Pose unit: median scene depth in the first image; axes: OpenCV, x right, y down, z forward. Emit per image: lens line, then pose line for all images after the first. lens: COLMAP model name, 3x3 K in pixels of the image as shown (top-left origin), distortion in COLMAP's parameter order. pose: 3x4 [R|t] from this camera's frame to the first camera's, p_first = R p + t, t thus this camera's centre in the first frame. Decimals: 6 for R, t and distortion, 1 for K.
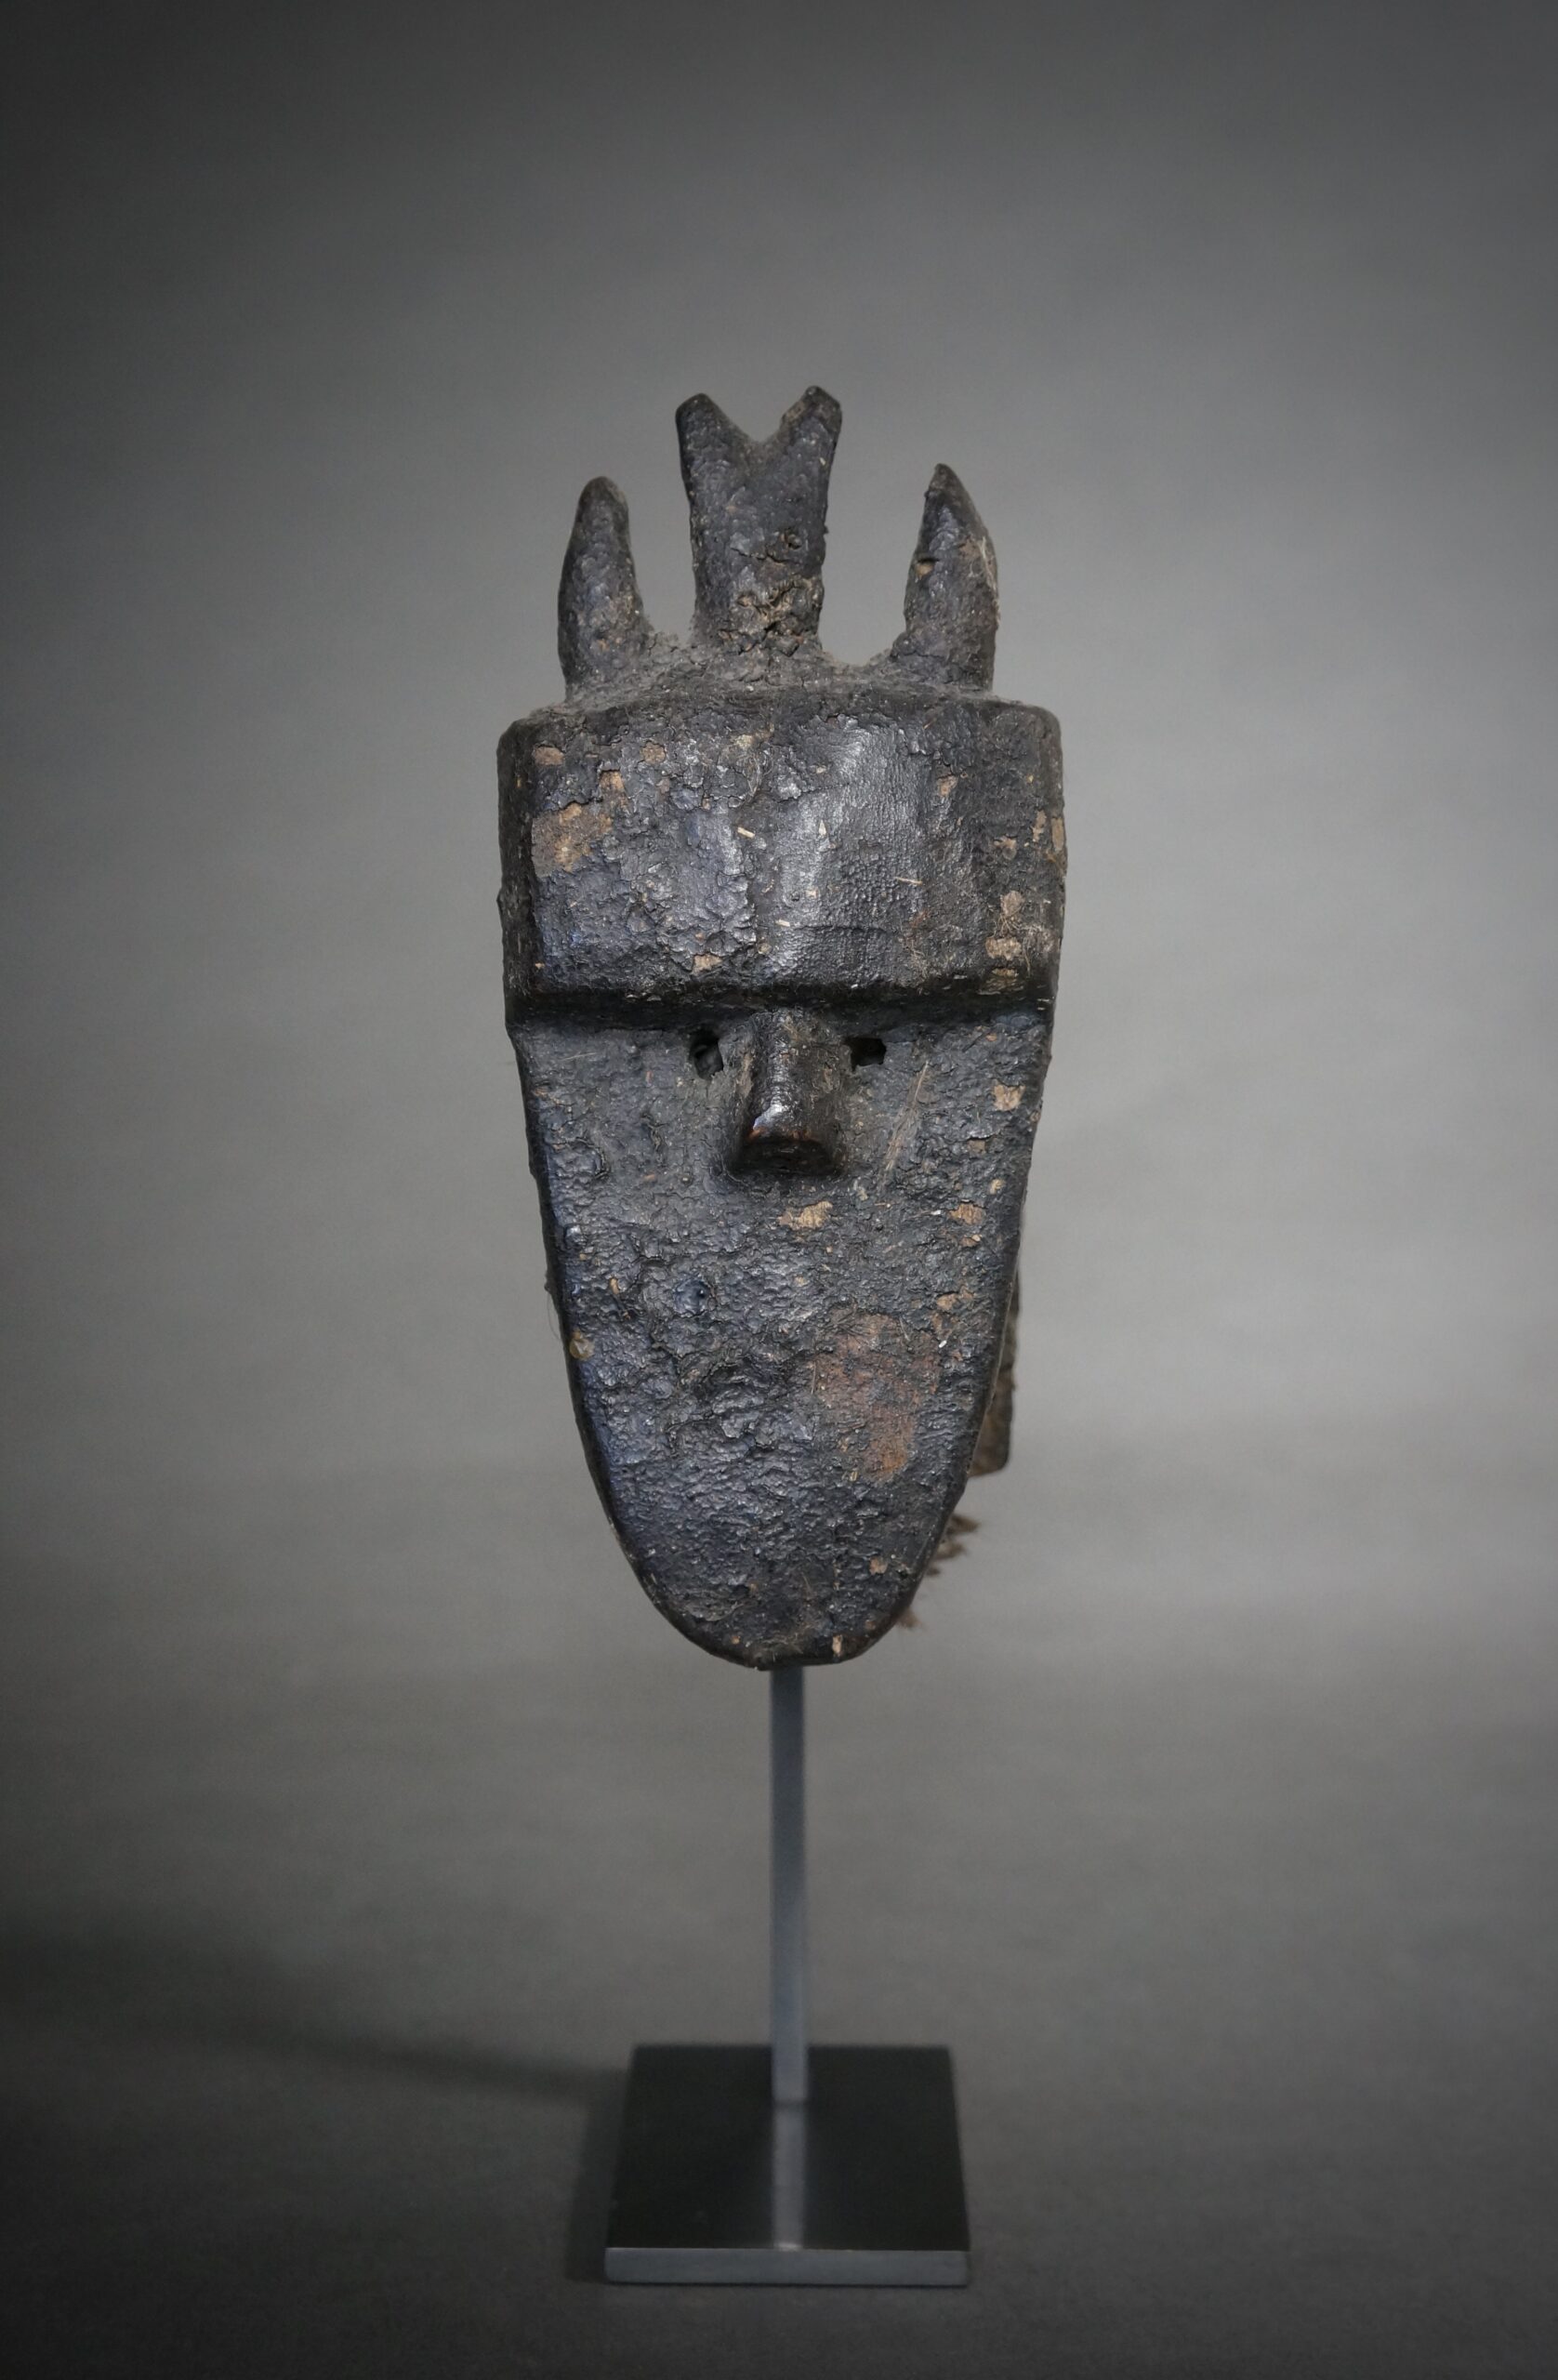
lens RADIAL K [[2934.4, 0, 778.8], [0, 2934.4, 1192.2], [0, 0, 1]] dist [0.007491, 0.000000]
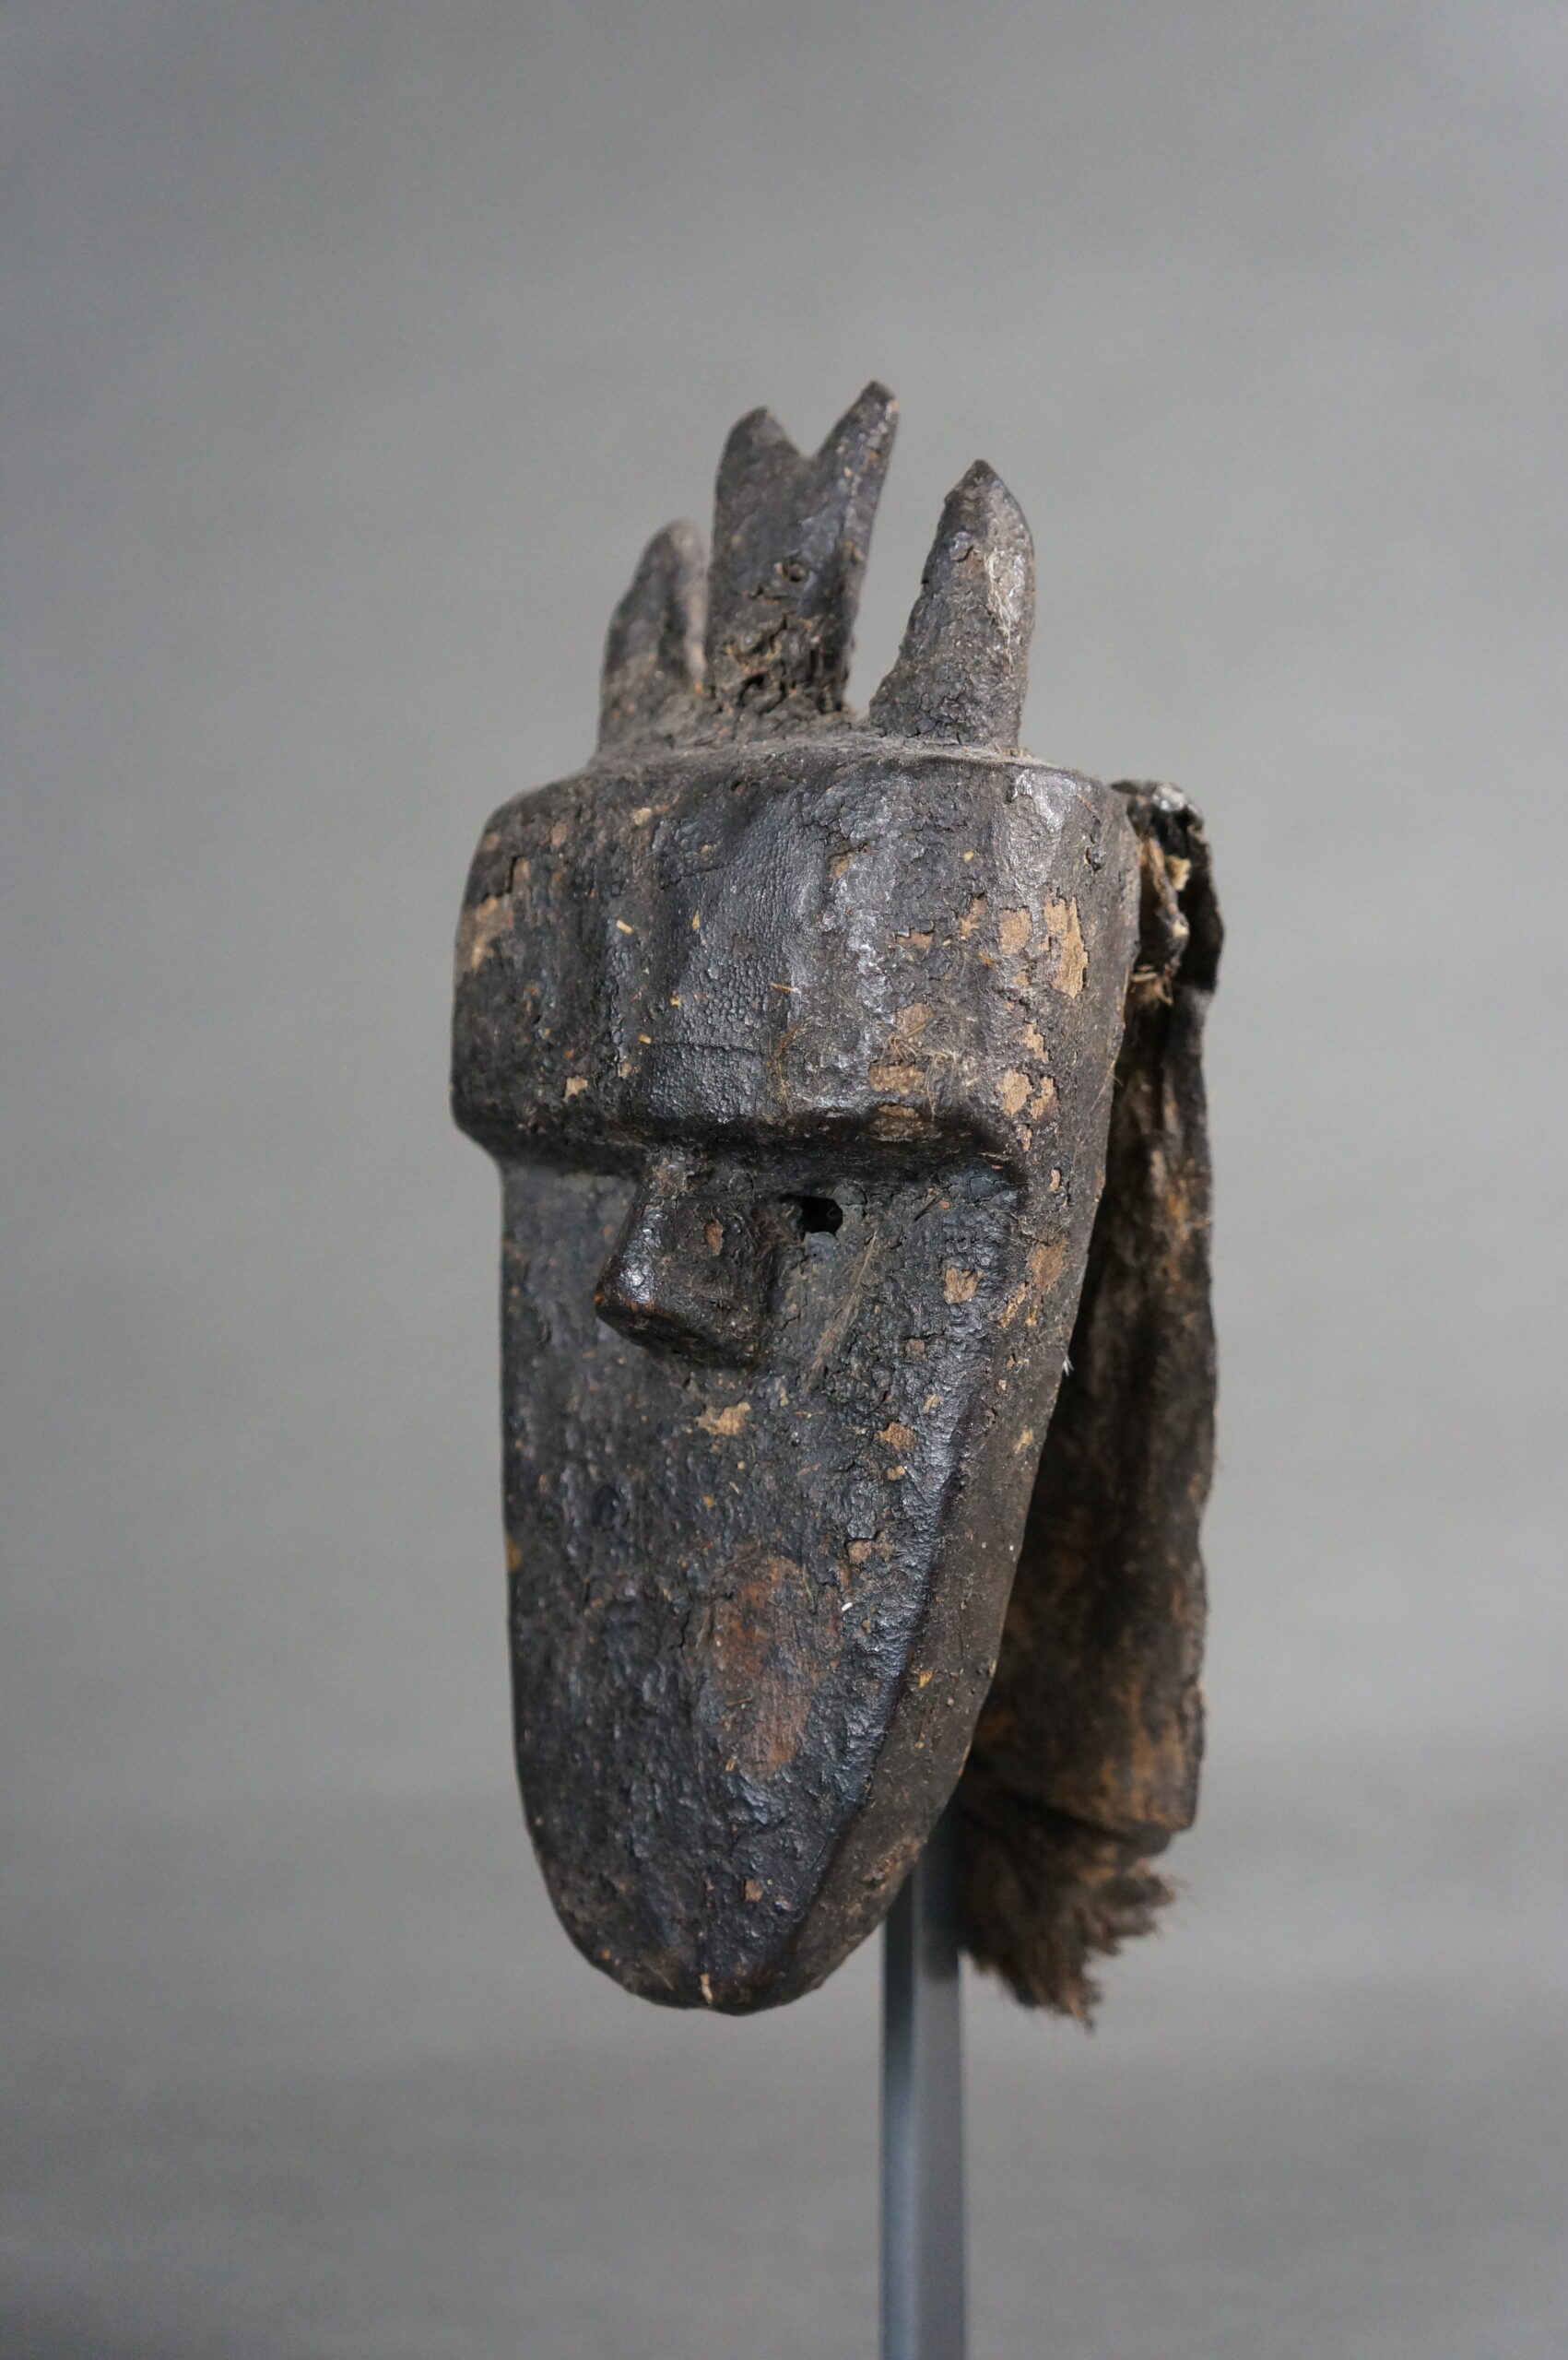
lens RADIAL K [[3035.3, 0, 785.1], [0, 3035.3, 1177.5], [0, 0, 1]] dist [0.113585, 0.000000]
pose [[0.773724, 0.040441, -0.632231, 0.531748], [-0.106286, 0.992102, -0.066612, -0.003429], [0.624544, 0.118737, 0.771911, 0.377596]]
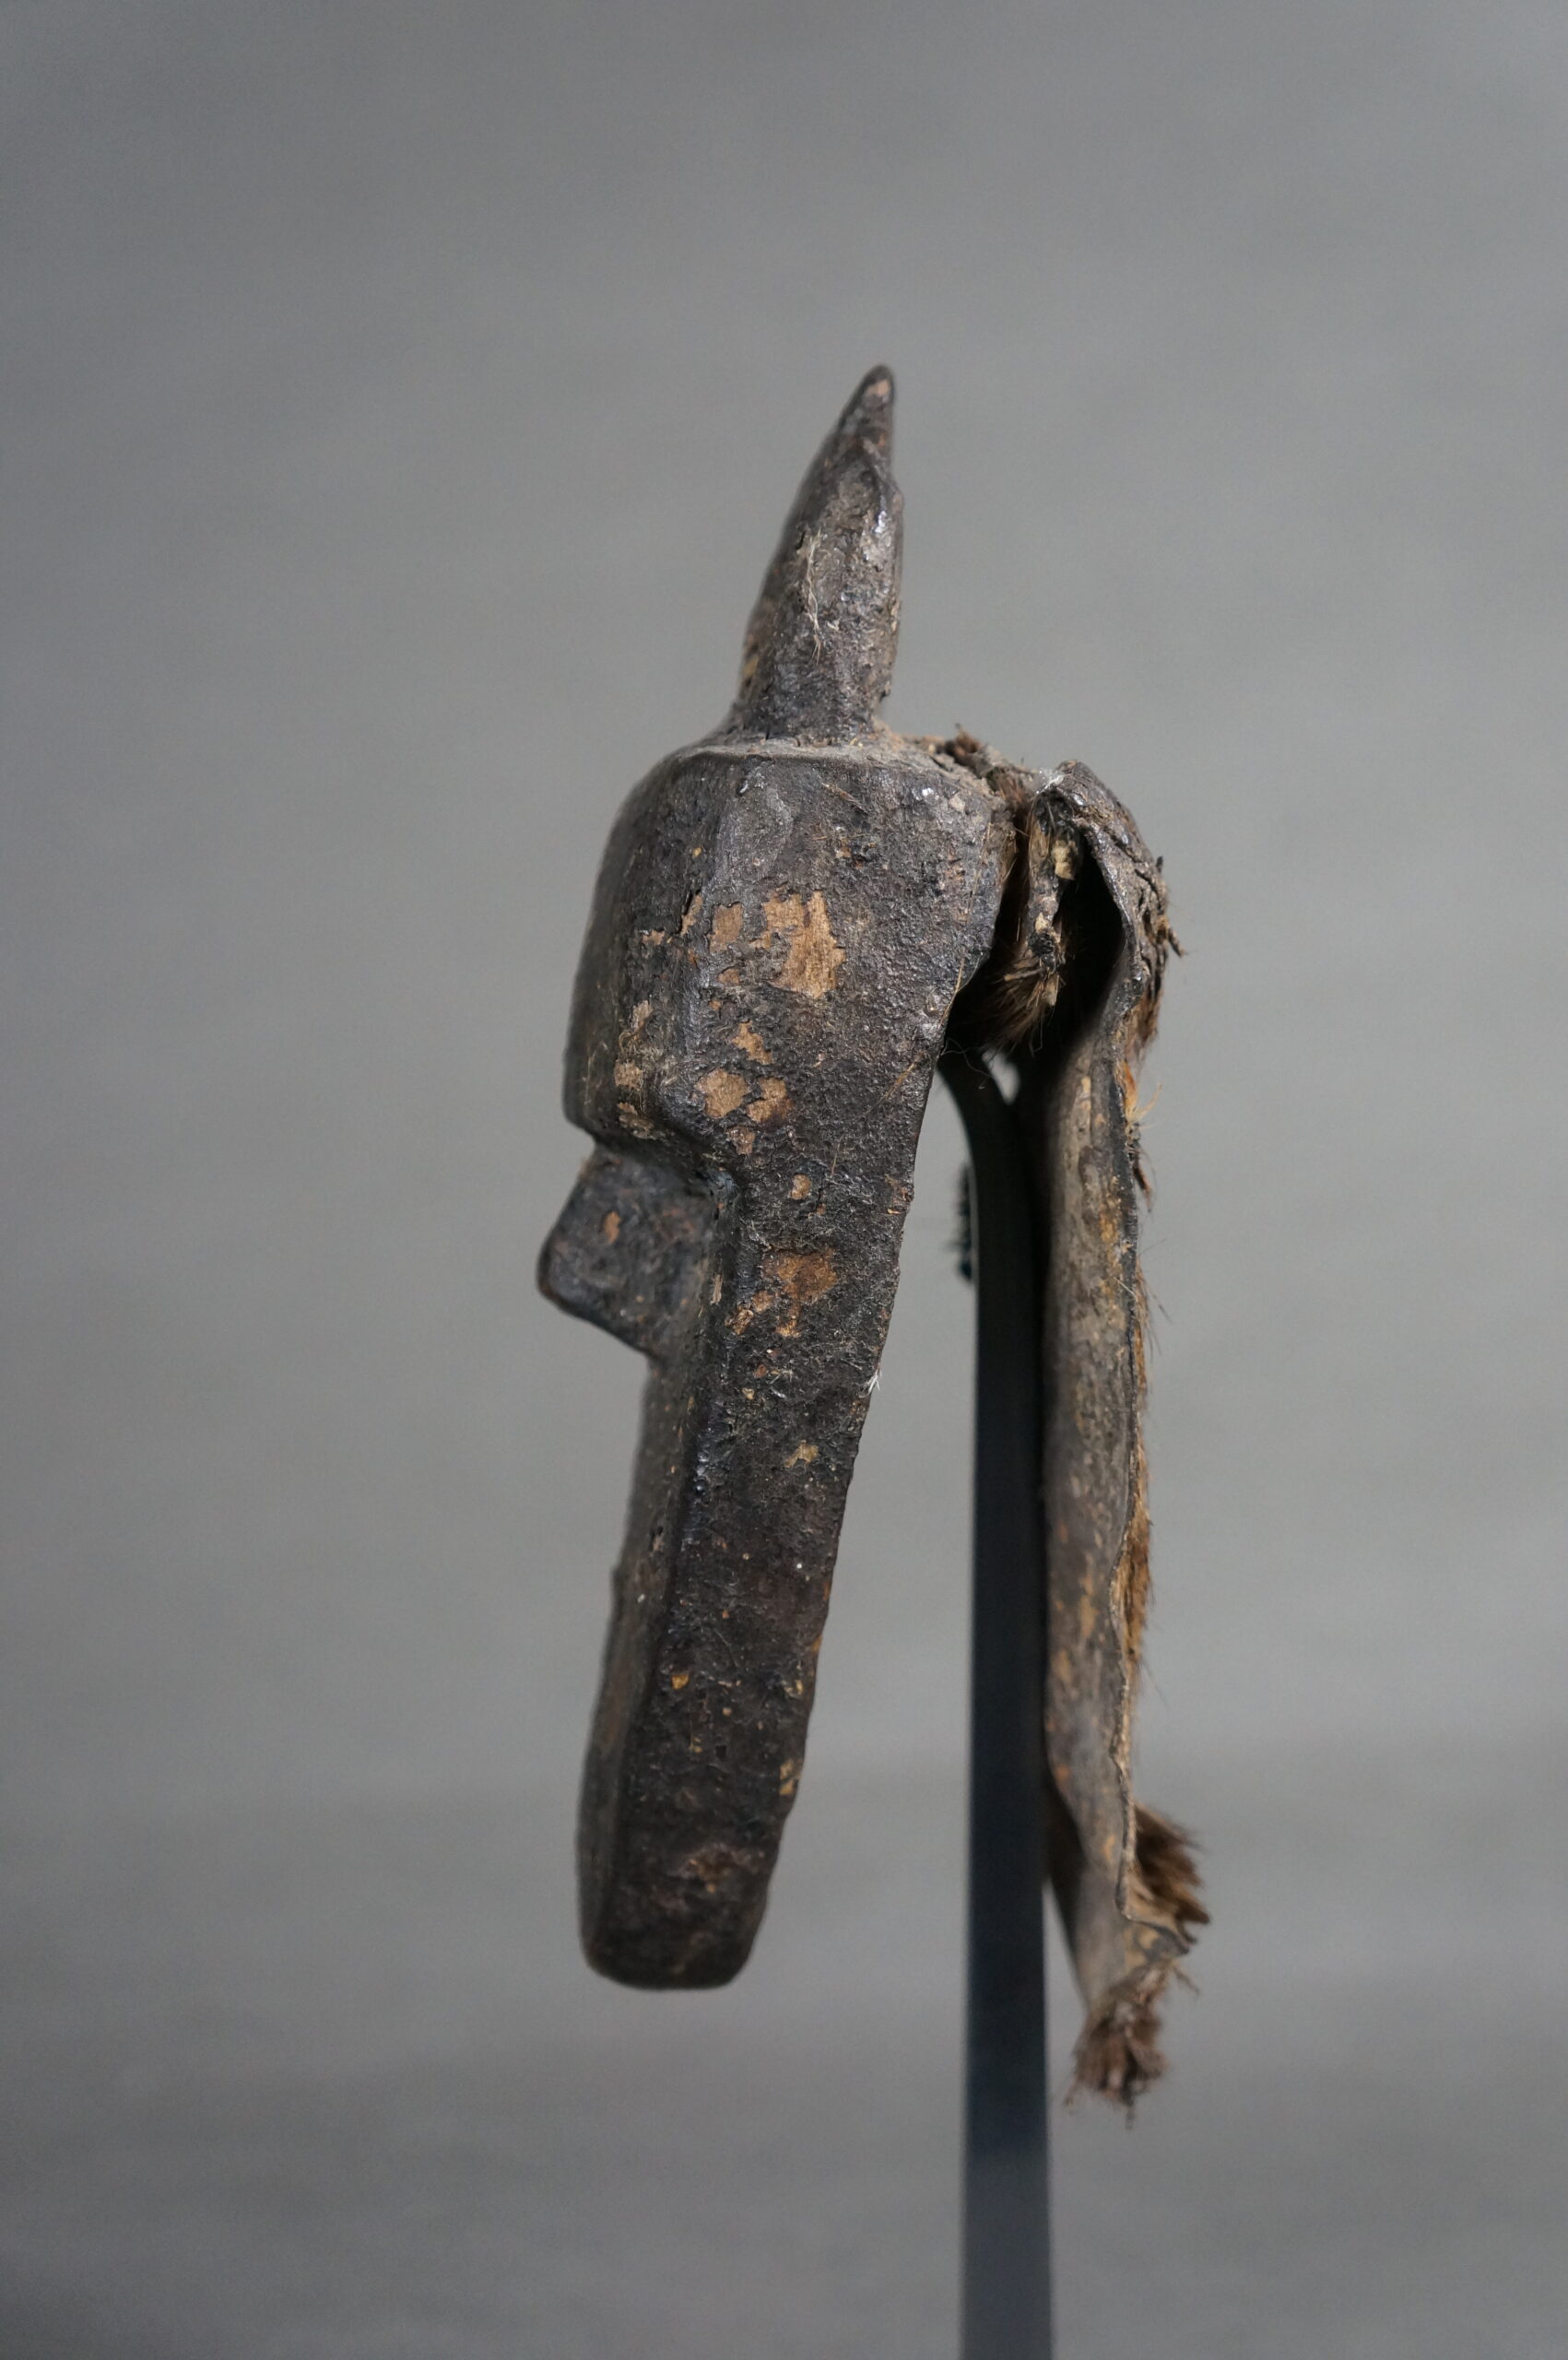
lens RADIAL K [[3035.3, 0, 785.3], [0, 3035.3, 1179.4], [0, 0, 1]] dist [0.113585, 0.000000]
pose [[0.140629, 0.067307, -0.987772, 0.830784], [-0.173138, 0.983984, 0.042399, -0.094641], [0.974806, 0.165058, 0.150030, 0.904556]]
